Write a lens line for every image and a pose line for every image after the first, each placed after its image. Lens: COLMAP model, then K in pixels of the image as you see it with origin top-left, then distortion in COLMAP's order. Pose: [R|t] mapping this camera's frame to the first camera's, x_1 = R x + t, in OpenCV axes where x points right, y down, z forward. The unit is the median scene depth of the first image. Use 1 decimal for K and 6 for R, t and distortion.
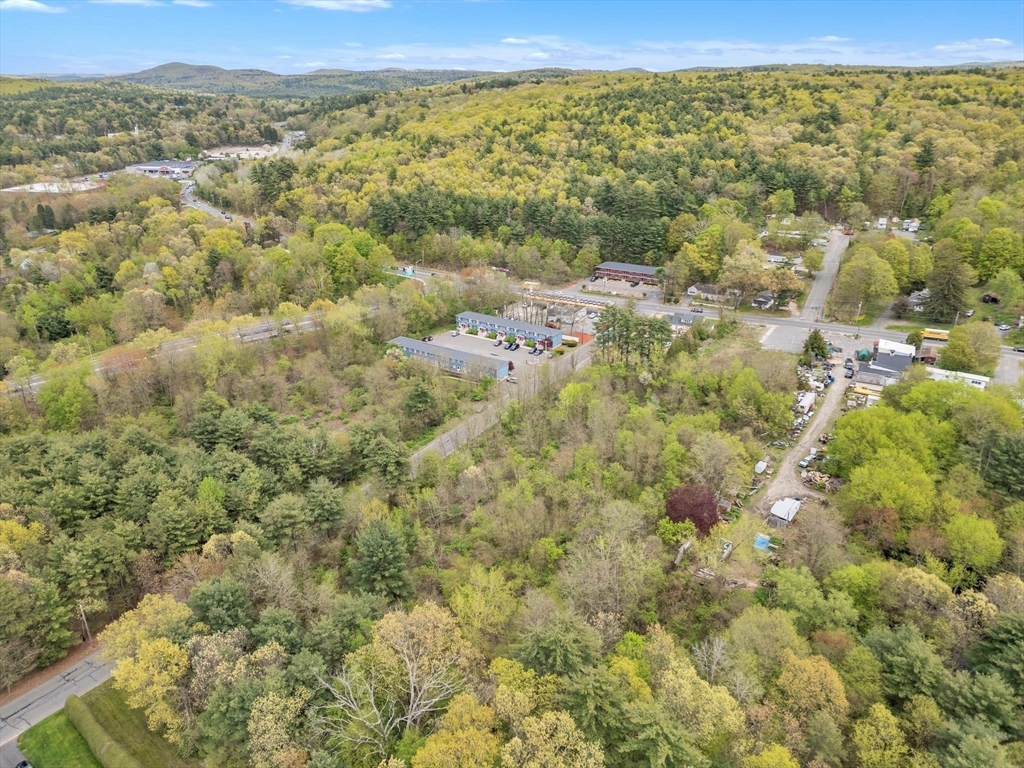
lens RADIAL K [[709.0, 0, 512.0], [0, 709.0, 384.0], [0, 0, 1]] dist [0.088528, -0.090446]
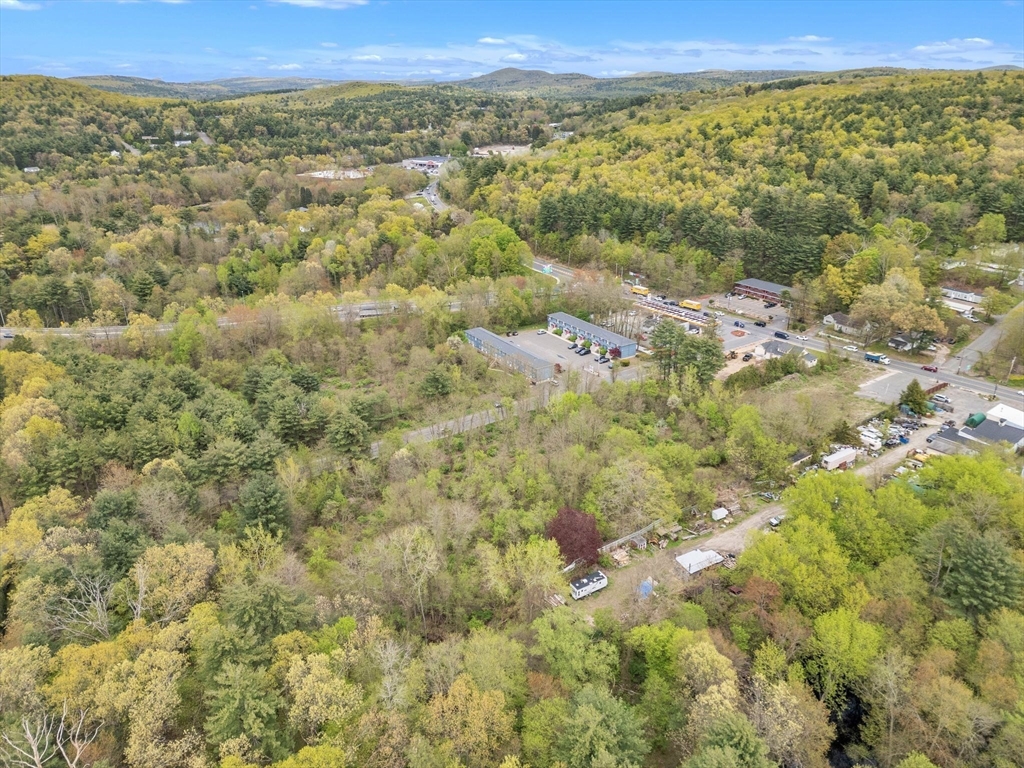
lens RADIAL K [[709.0, 0, 512.0], [0, 709.0, 384.0], [0, 0, 1]] dist [0.088528, -0.090446]
pose [[0.918505, 0.154956, -0.363781, 0.210241], [-0.155862, 0.987408, 0.027061, -0.014701], [0.363394, 0.031844, 0.931091, 0.034116]]
